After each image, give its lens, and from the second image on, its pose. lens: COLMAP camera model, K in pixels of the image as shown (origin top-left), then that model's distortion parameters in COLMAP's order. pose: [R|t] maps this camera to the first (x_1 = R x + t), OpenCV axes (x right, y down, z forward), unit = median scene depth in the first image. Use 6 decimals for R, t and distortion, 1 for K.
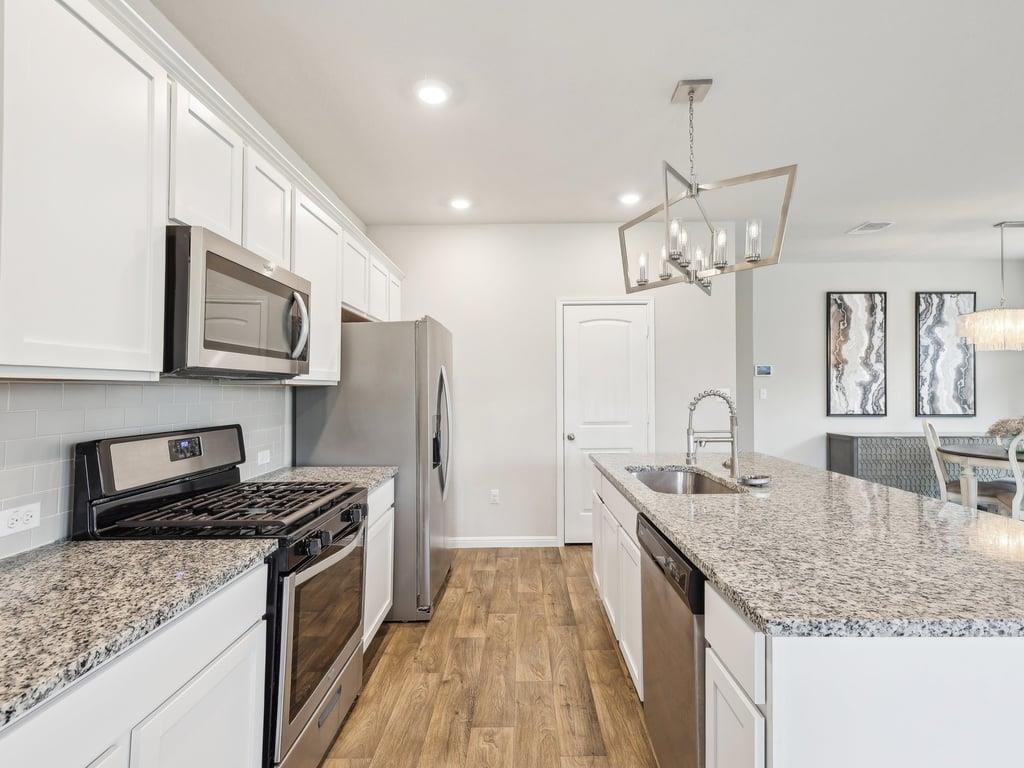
lens RADIAL K [[502.6, 0, 518.3], [0, 502.6, 389.1], [0, 0, 1]] dist [0.003972, 0.000841]
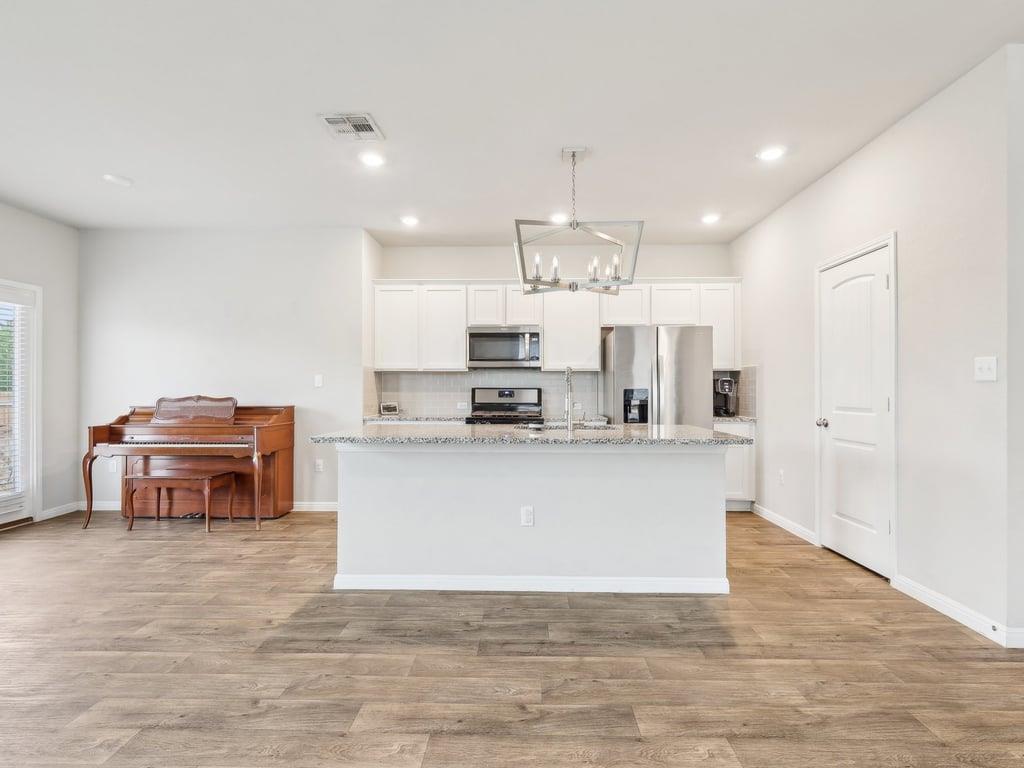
lens RADIAL K [[502.6, 0, 518.3], [0, 502.6, 389.1], [0, 0, 1]] dist [0.003972, 0.000841]
pose [[-0.015774, 0.004973, -0.999863, 1.013790], [0.000084, 0.999988, 0.004972, 0.033991], [0.999876, -0.000006, -0.015775, 0.507556]]
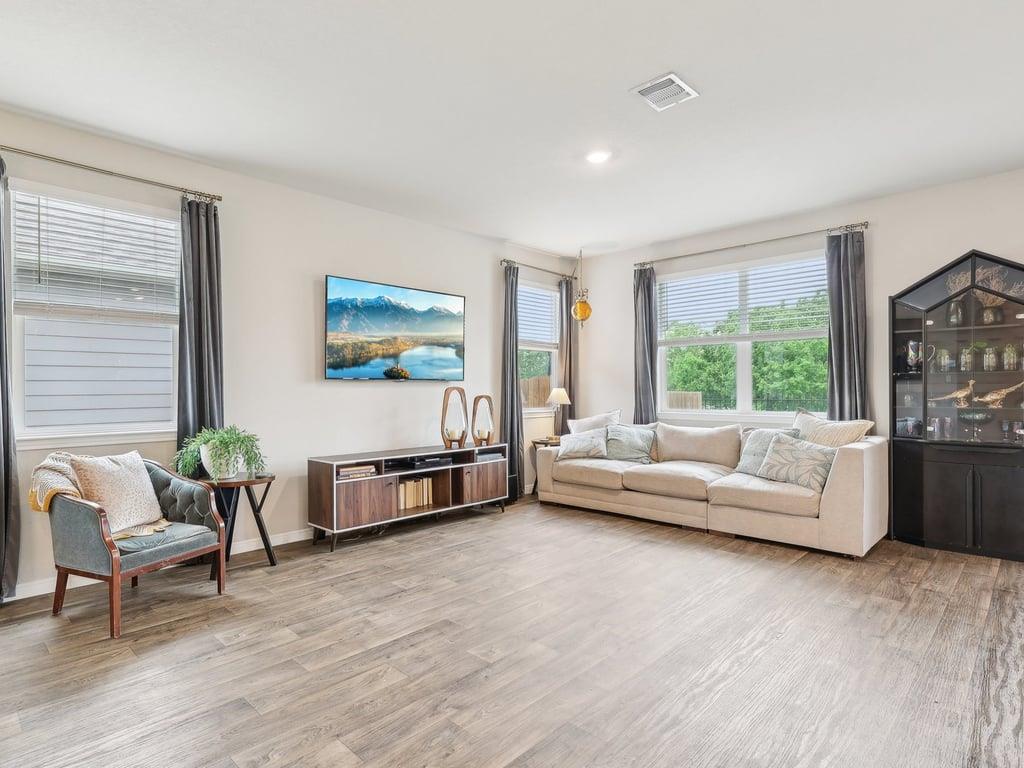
lens RADIAL K [[557.4, 0, 542.9], [0, 557.4, 395.1], [0, 0, 1]] dist [-0.000242, -0.000226]
pose [[-0.732060, 0.006040, 0.681213, 0.397049], [0.014918, 0.999863, 0.007167, 0.033671], [-0.681076, 0.015409, -0.732050, 0.733157]]
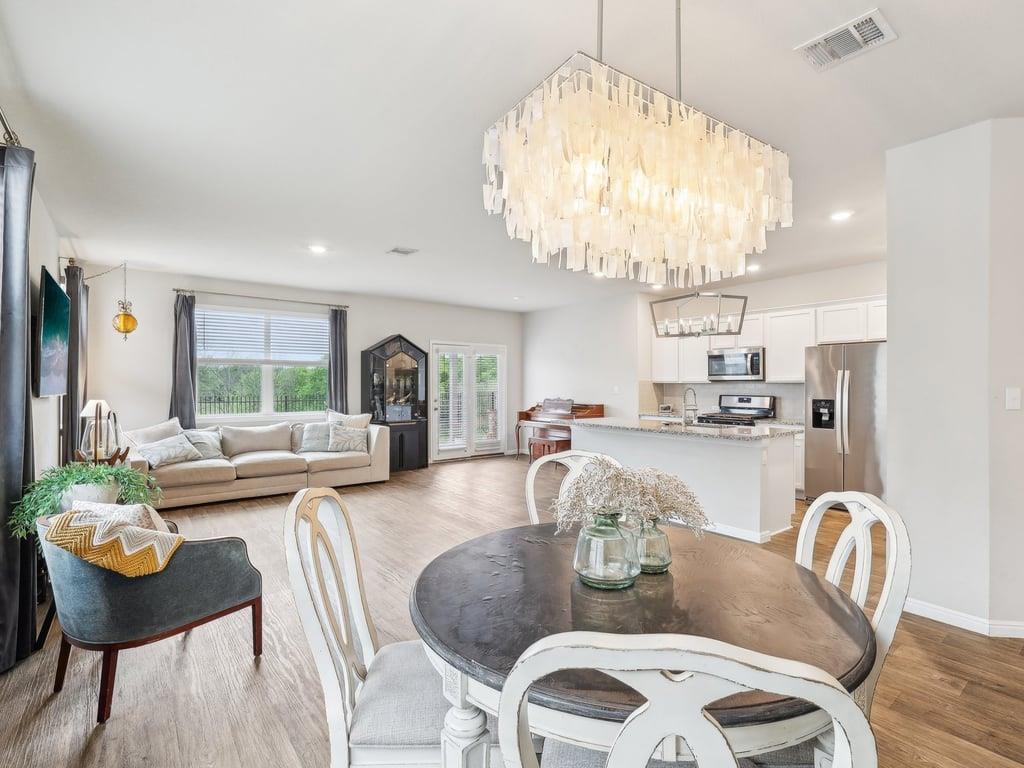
lens RADIAL K [[495.2, 0, 511.8], [0, 495.2, 381.0], [0, 0, 1]] dist [-0.000227, 0.000209]
pose [[-0.782581, 0.003339, -0.622540, 1.345863], [0.006175, 0.999978, -0.002400, -0.011876], [0.622518, -0.005723, -0.782585, 1.269787]]
